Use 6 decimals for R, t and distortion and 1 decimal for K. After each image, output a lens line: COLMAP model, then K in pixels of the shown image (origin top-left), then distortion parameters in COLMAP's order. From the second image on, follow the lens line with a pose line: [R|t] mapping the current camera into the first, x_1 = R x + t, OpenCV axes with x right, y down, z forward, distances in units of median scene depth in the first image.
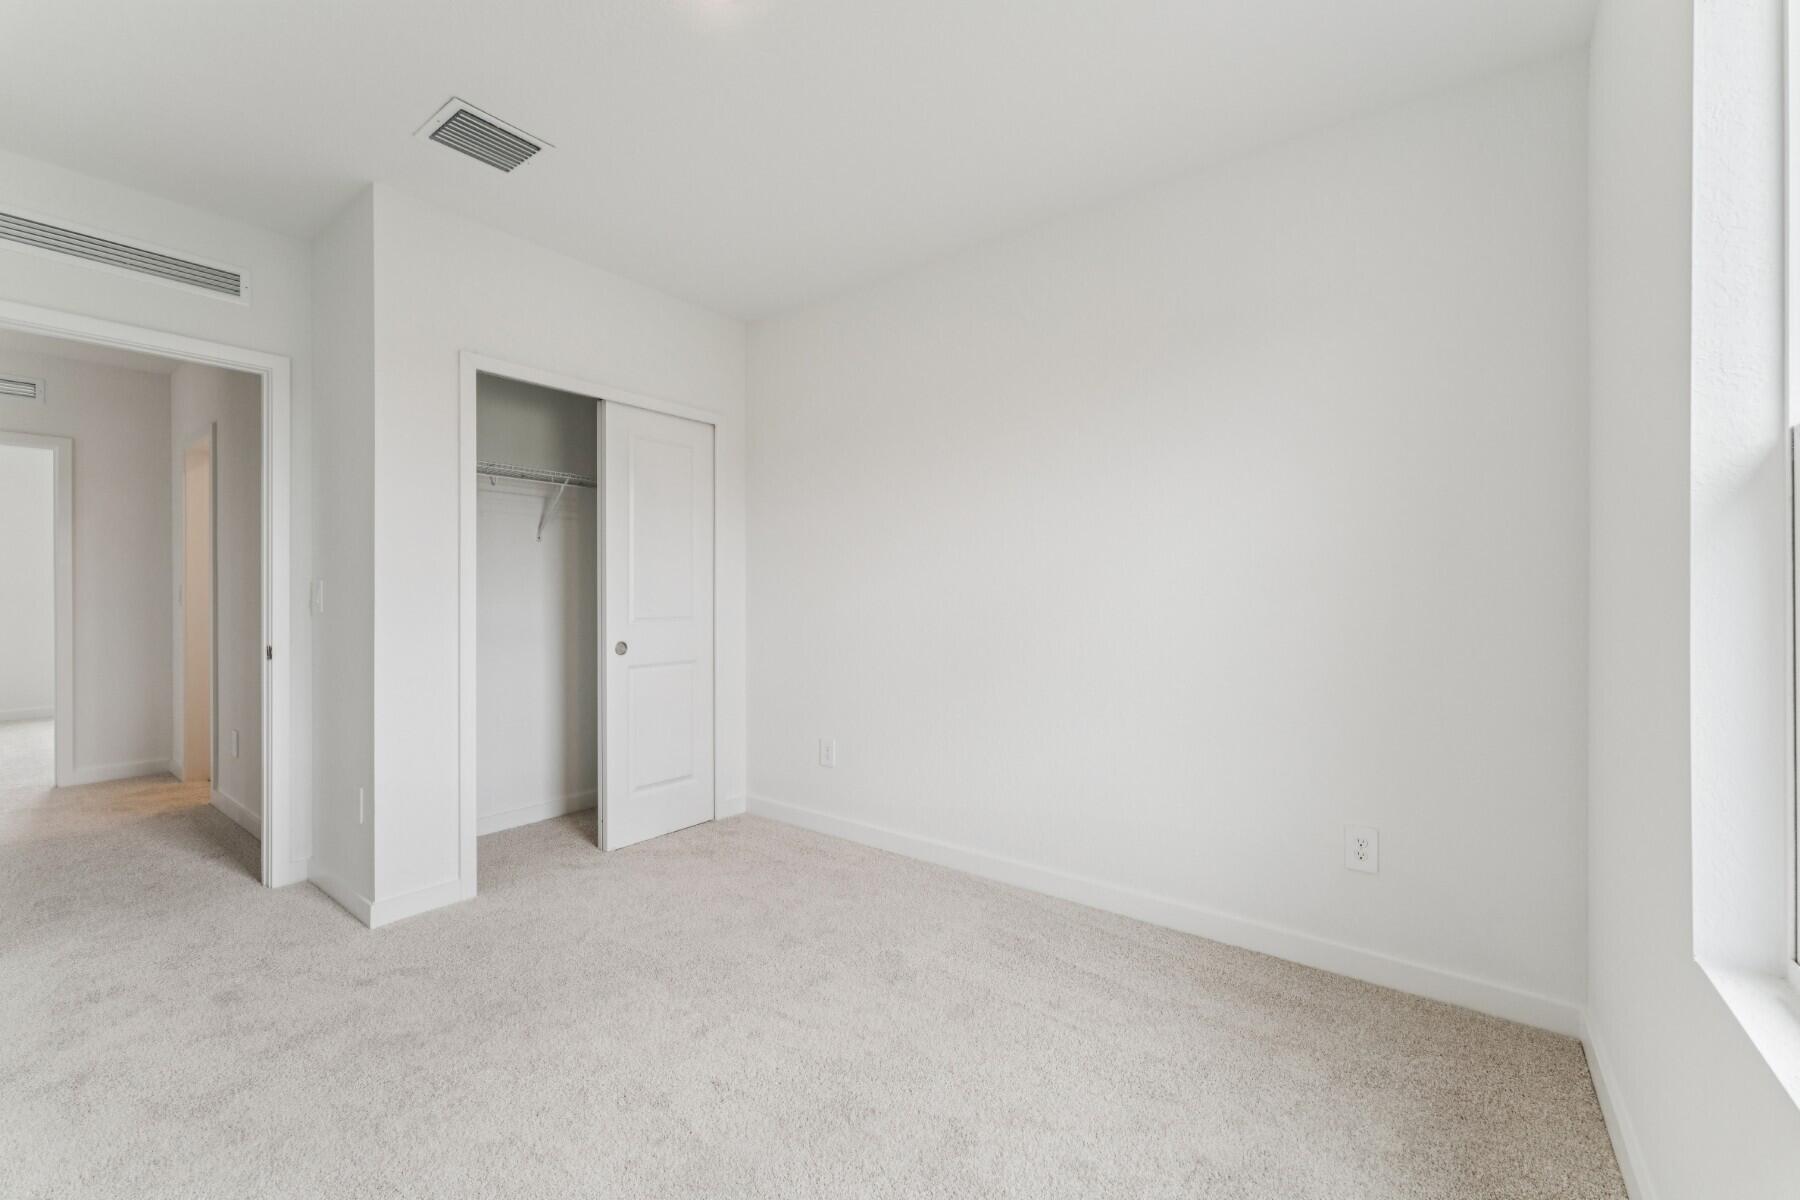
lens RADIAL K [[732.7, 0, 898.6], [0, 732.7, 596.7], [0, 0, 1]] dist [-0.000876, -0.000363]
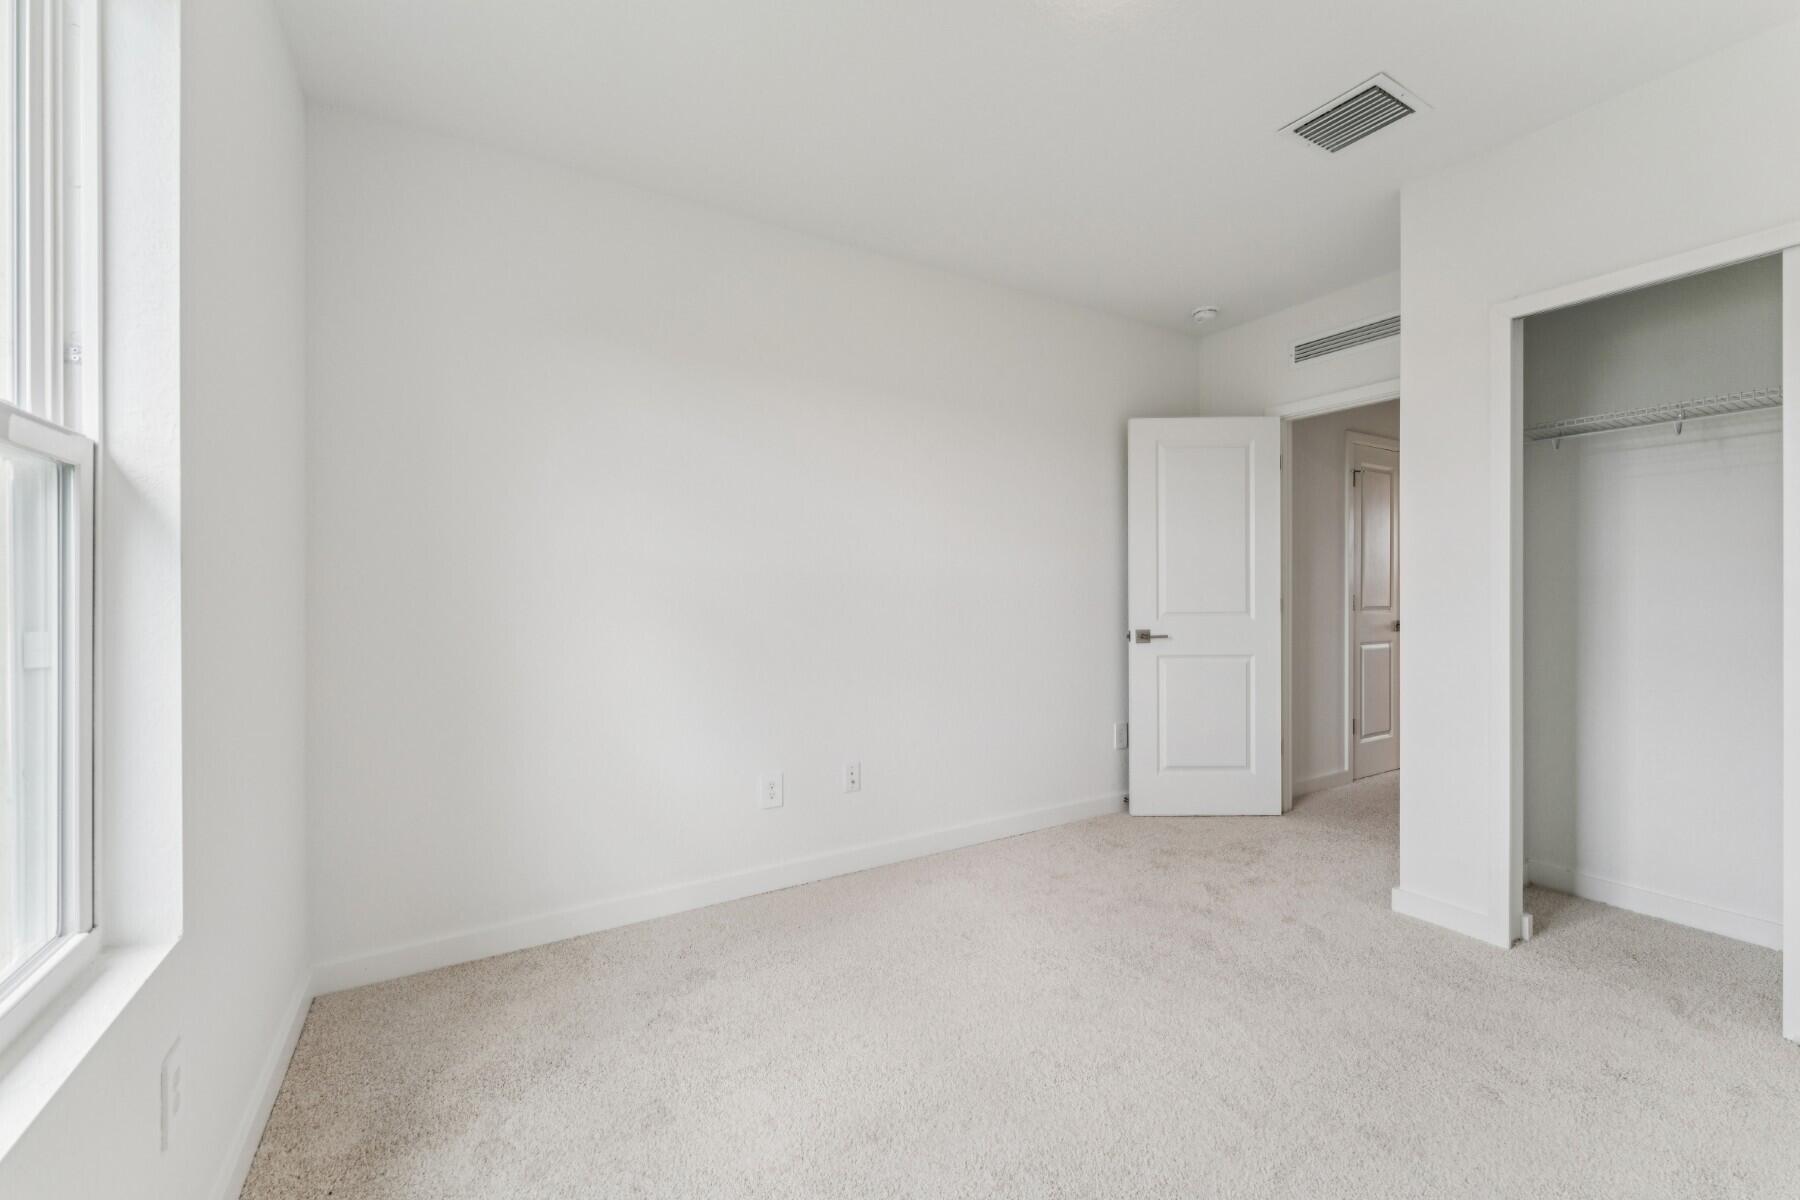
lens RADIAL K [[732.7, 0, 890.9], [0, 732.7, 598.9], [0, 0, 1]] dist [-0.000876, -0.000363]
pose [[-0.389895, 0.005091, -0.920845, 0.526403], [-0.003832, 0.999967, 0.007150, 0.006104], [0.920851, 0.006316, -0.389863, 0.761012]]
